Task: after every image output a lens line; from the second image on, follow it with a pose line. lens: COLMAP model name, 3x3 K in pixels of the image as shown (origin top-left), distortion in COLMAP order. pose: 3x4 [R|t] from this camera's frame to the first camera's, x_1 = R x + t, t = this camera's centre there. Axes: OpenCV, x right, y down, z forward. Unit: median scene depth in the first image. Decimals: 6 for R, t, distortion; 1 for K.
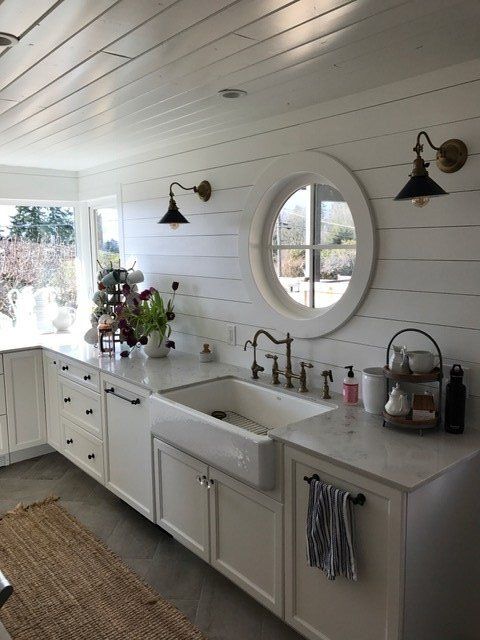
lens RADIAL K [[525.9, 0, 240.0], [0, 525.9, 320.0], [0, 0, 1]] dist [0.008470, -0.001431]
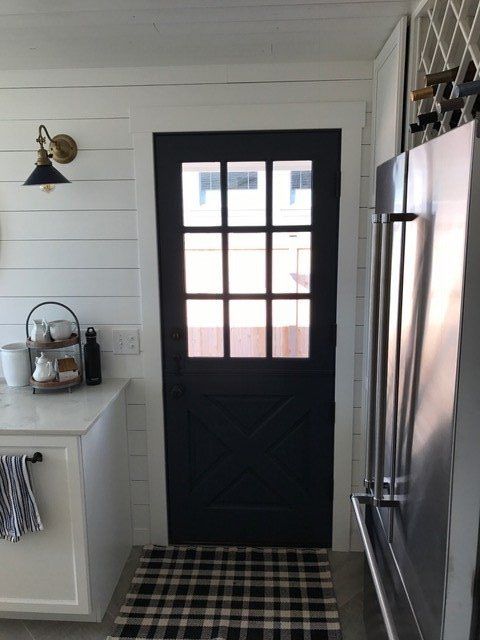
lens RADIAL K [[525.9, 0, 240.0], [0, 525.9, 320.0], [0, 0, 1]] dist [0.008470, -0.001431]
pose [[0.691372, -0.128308, 0.711015, -0.195853], [0.103504, 0.991543, 0.078286, 0.009569], [-0.715047, 0.019468, 0.698805, -0.073437]]
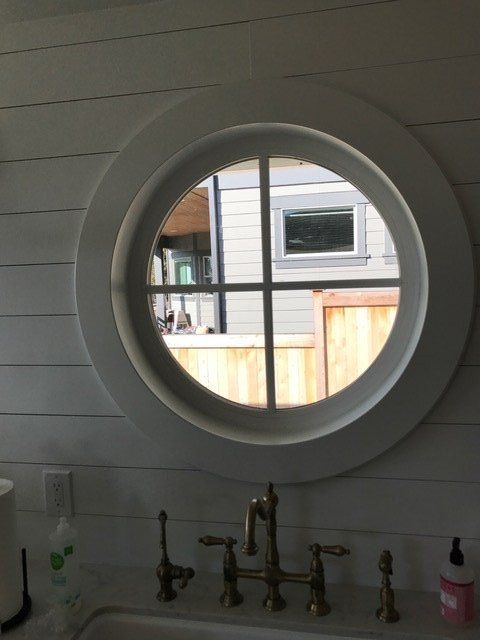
lens RADIAL K [[525.9, 0, 240.0], [0, 525.9, 320.0], [0, 0, 1]] dist [0.008470, -0.001431]
pose [[0.786138, -0.035998, 0.617001, -0.230853], [0.103490, 0.991875, -0.073991, -0.094282], [-0.609325, 0.122020, 0.783476, 0.792472]]
